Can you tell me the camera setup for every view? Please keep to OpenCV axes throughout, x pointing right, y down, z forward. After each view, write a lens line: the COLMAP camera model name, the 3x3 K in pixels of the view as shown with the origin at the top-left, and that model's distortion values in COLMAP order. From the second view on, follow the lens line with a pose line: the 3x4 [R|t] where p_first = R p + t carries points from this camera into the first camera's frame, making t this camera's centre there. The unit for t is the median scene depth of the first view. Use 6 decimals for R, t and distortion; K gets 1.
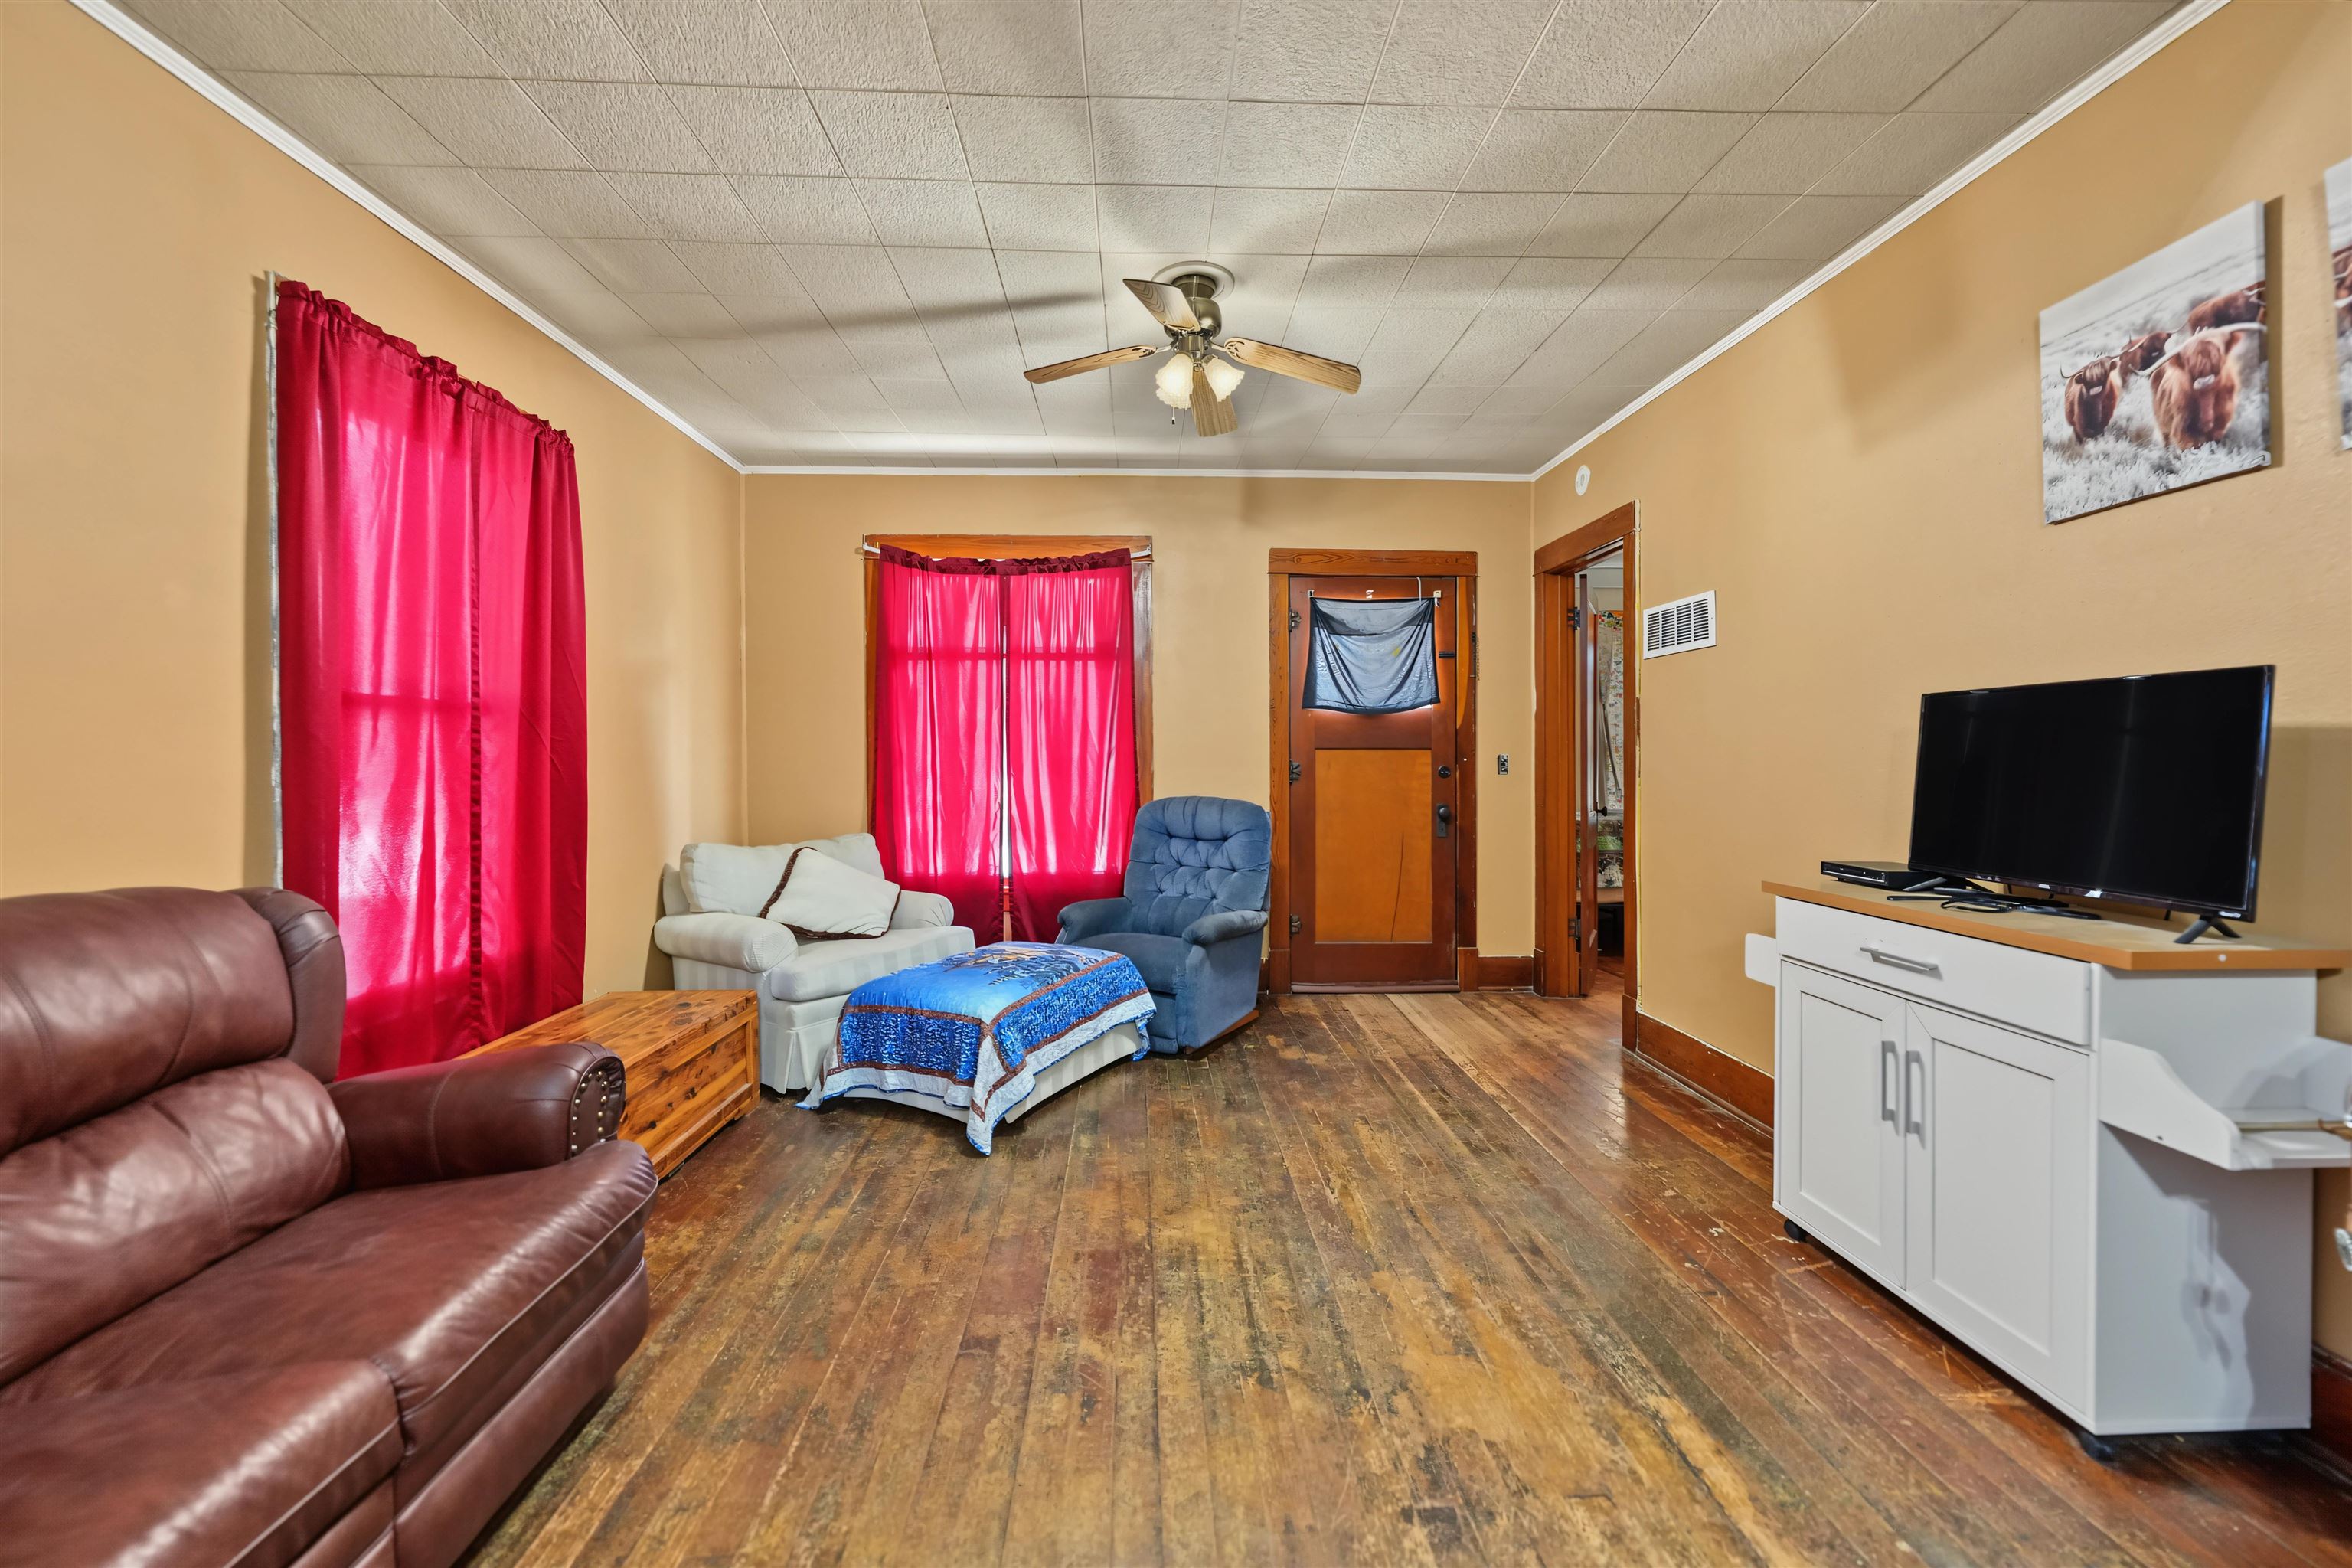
lens RADIAL K [[907.1, 0, 1176.1], [0, 907.1, 766.2], [0, 0, 1]] dist [-0.000394, 0.000347]
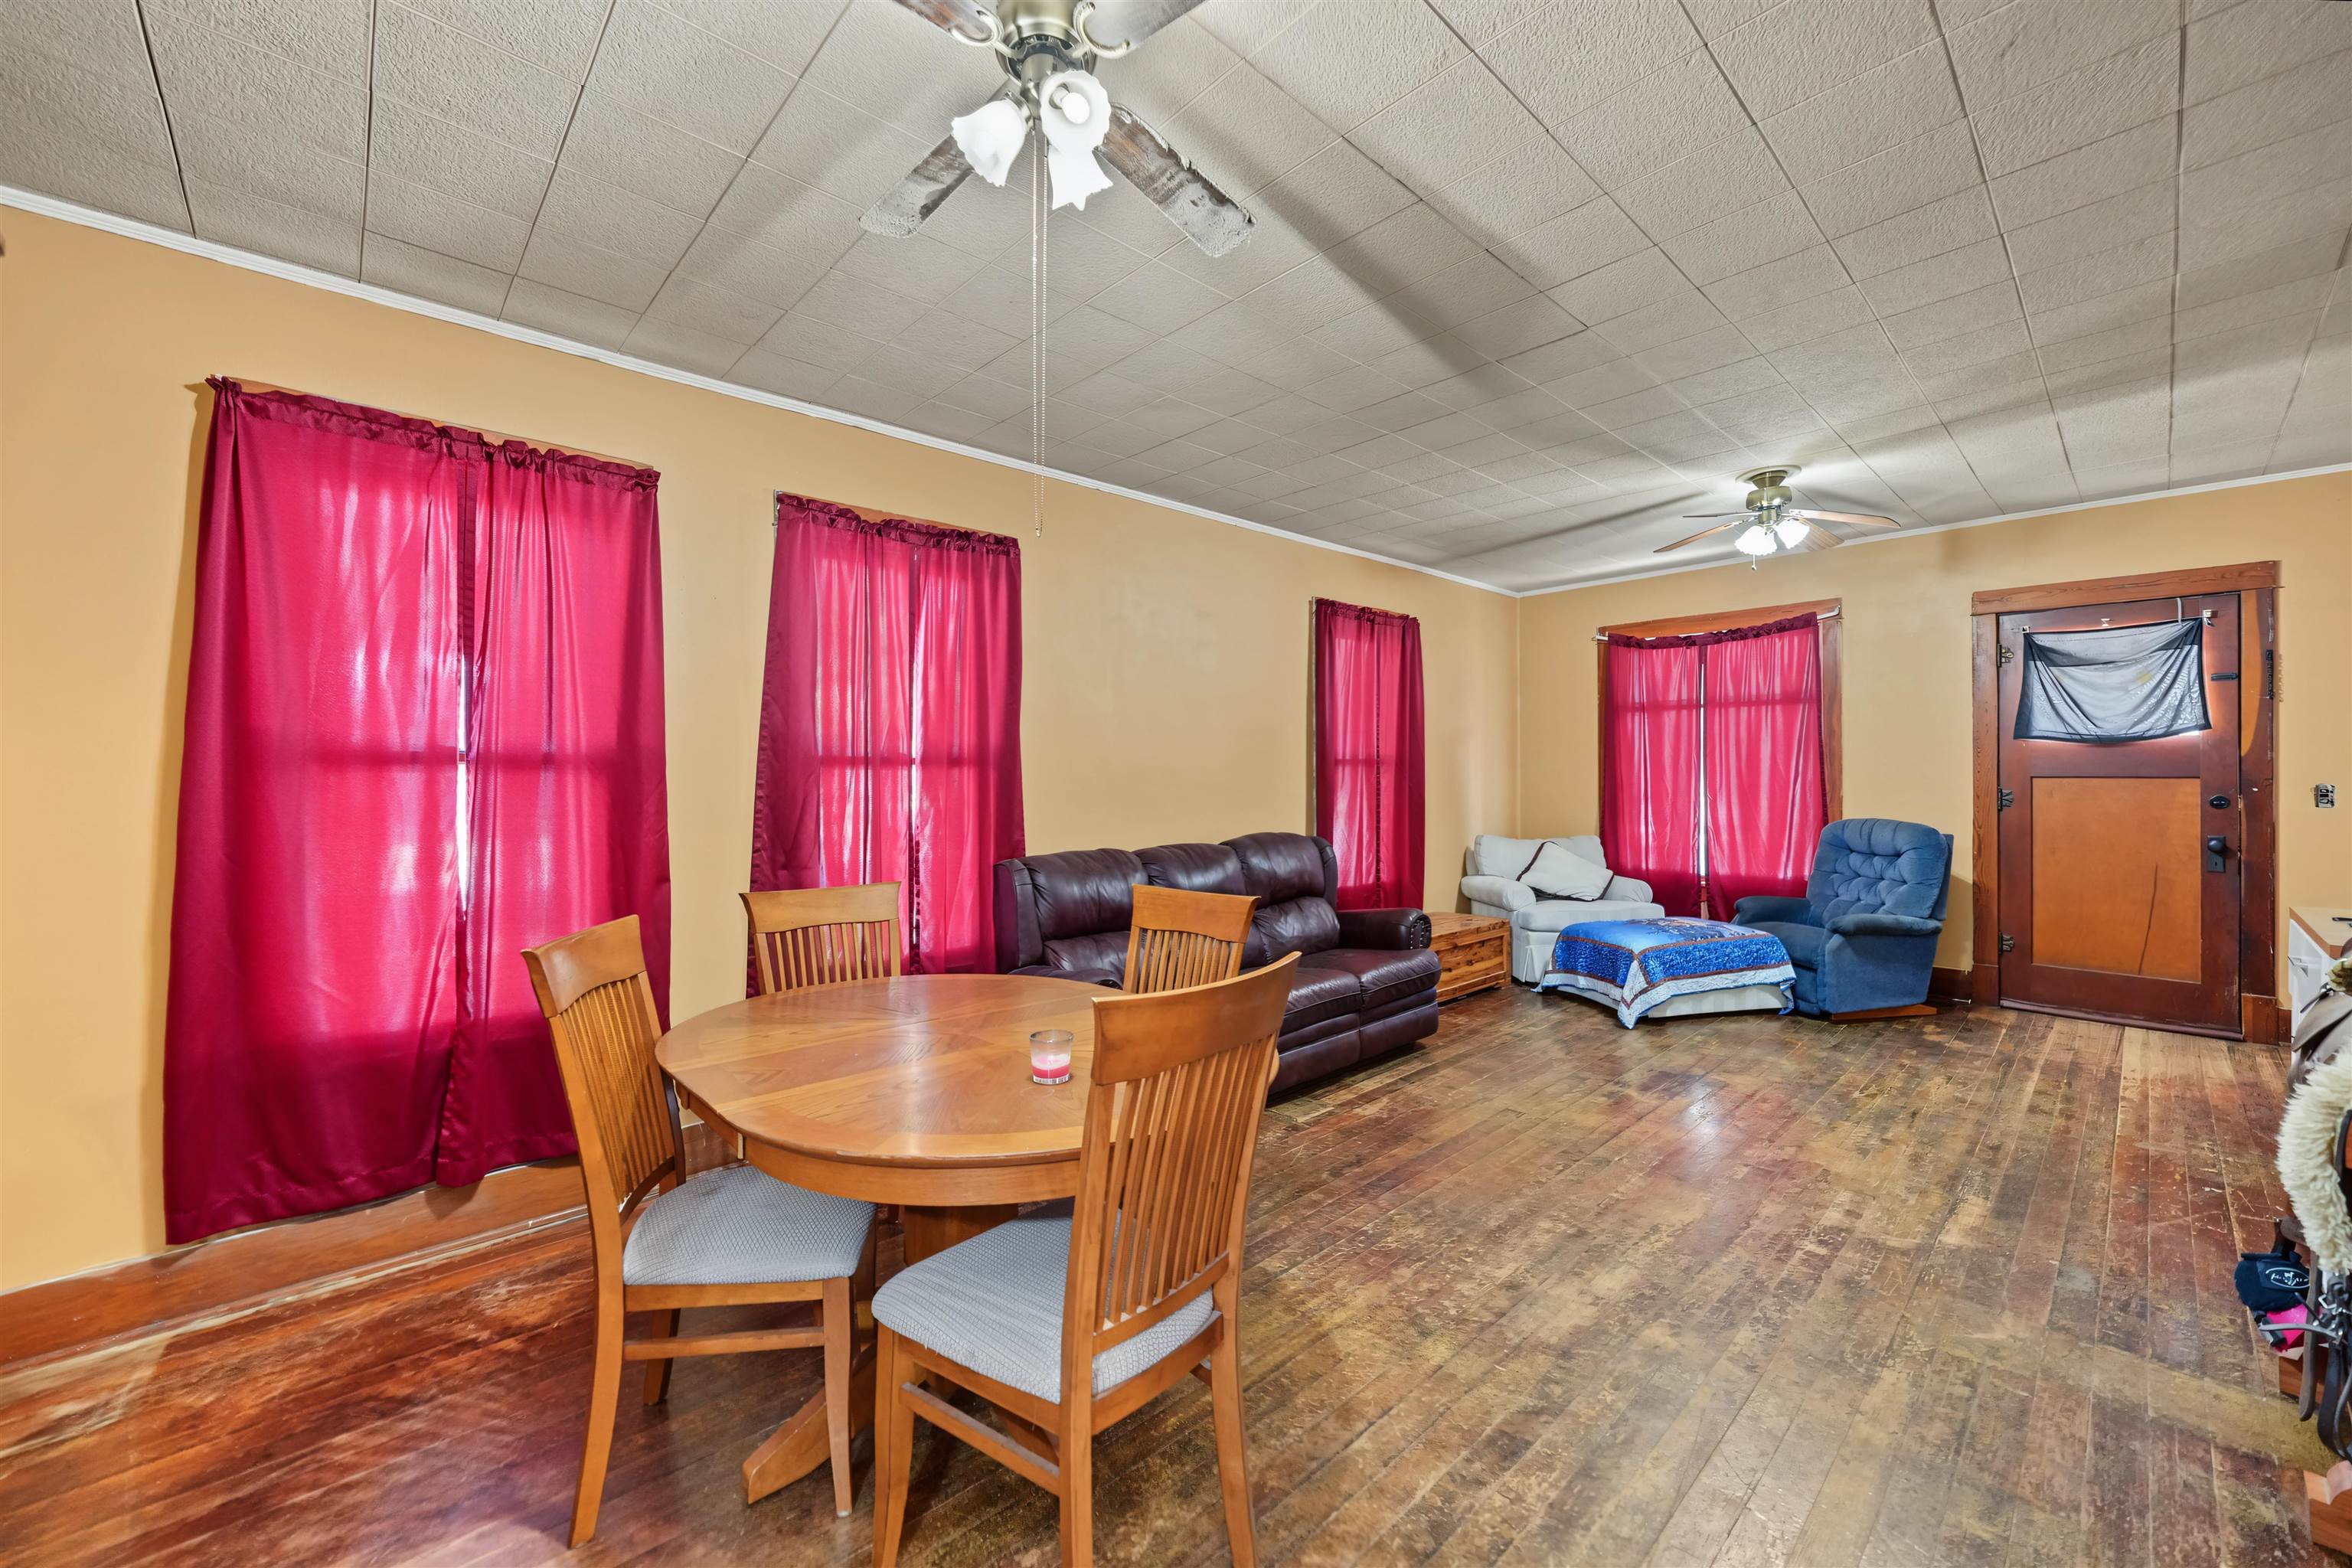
lens RADIAL K [[907.1, 0, 1185.1], [0, 907.1, 779.8], [0, 0, 1]] dist [-0.000394, 0.000347]
pose [[0.651543, 0.005541, -0.758591, 0.508508], [-0.003372, 0.999985, 0.004408, -0.028469], [0.758604, -0.000314, 0.651552, -0.679421]]
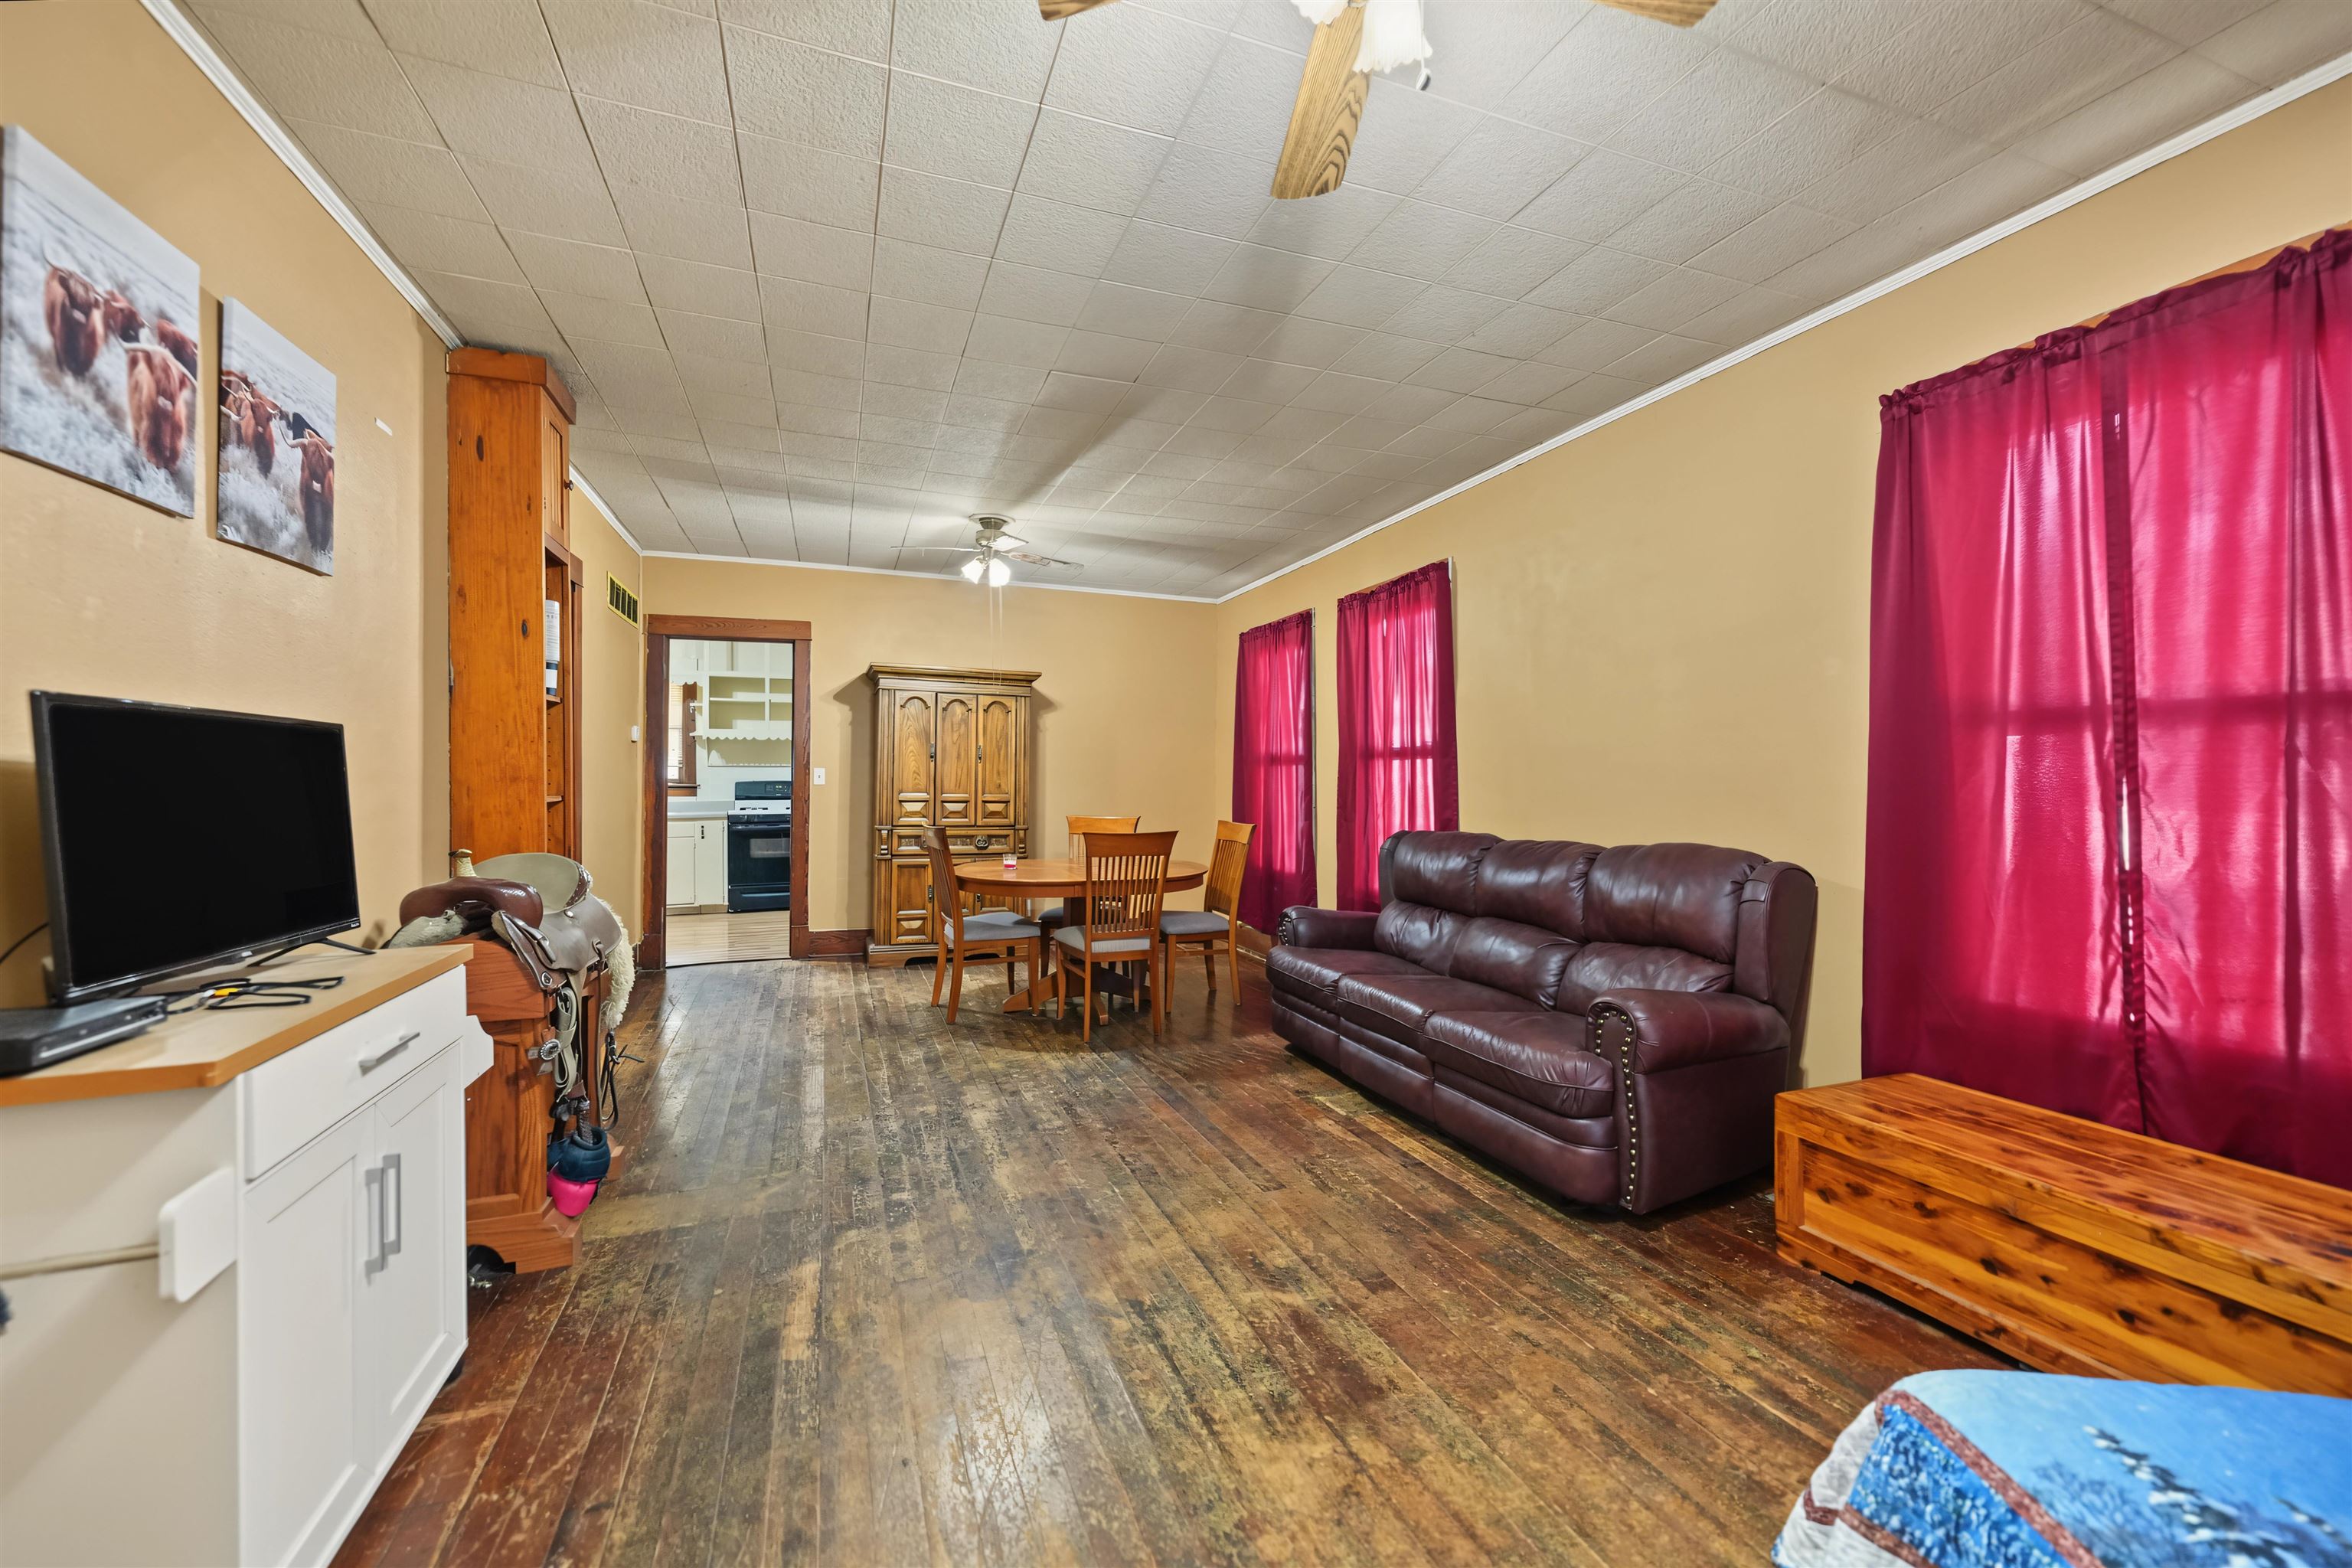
lens RADIAL K [[907.1, 0, 1179.8], [0, 907.1, 773.4], [0, 0, 1]] dist [-0.000394, 0.000347]
pose [[-0.947165, 0.010326, -0.320580, 0.265980], [0.010254, 0.999946, 0.001912, -0.017690], [0.320583, -0.001476, -0.947219, 1.359489]]
